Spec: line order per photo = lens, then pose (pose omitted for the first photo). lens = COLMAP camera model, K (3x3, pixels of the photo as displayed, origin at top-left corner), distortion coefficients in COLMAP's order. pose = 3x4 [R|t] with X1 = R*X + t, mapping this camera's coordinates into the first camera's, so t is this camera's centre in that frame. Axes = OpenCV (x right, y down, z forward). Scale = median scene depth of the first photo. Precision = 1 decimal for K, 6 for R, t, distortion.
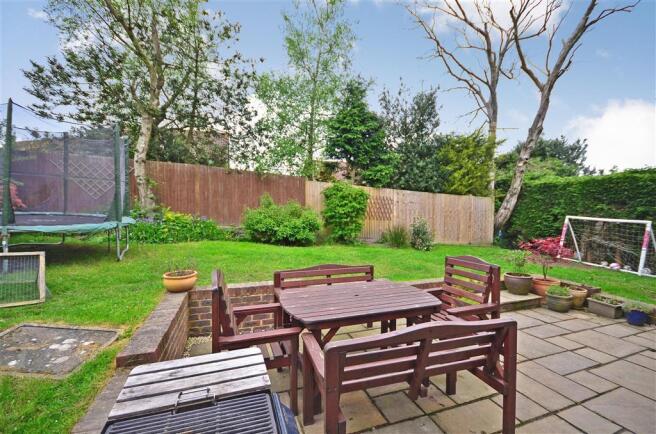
lens RADIAL K [[285.7, 0, 329.3], [0, 285.7, 214.8], [0, 0, 1]] dist [-0.011810, -0.000475]
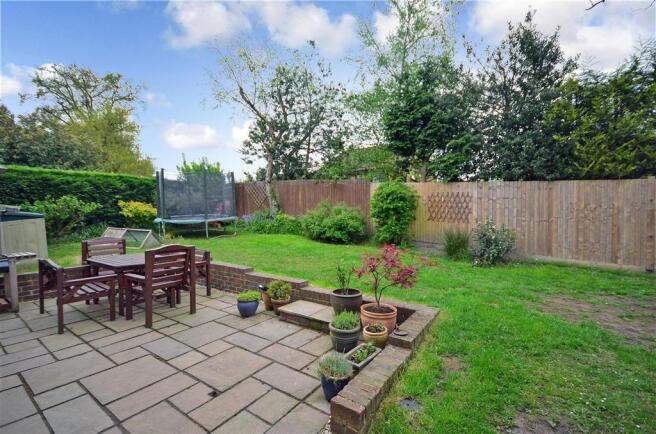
lens RADIAL K [[285.7, 0, 330.9], [0, 285.7, 217.5], [0, 0, 1]] dist [-0.011810, -0.000475]
pose [[0.592090, -0.003600, -0.805863, 0.713444], [-0.007450, 0.999923, -0.009941, 0.016824], [0.805837, 0.011890, 0.592018, 0.300910]]
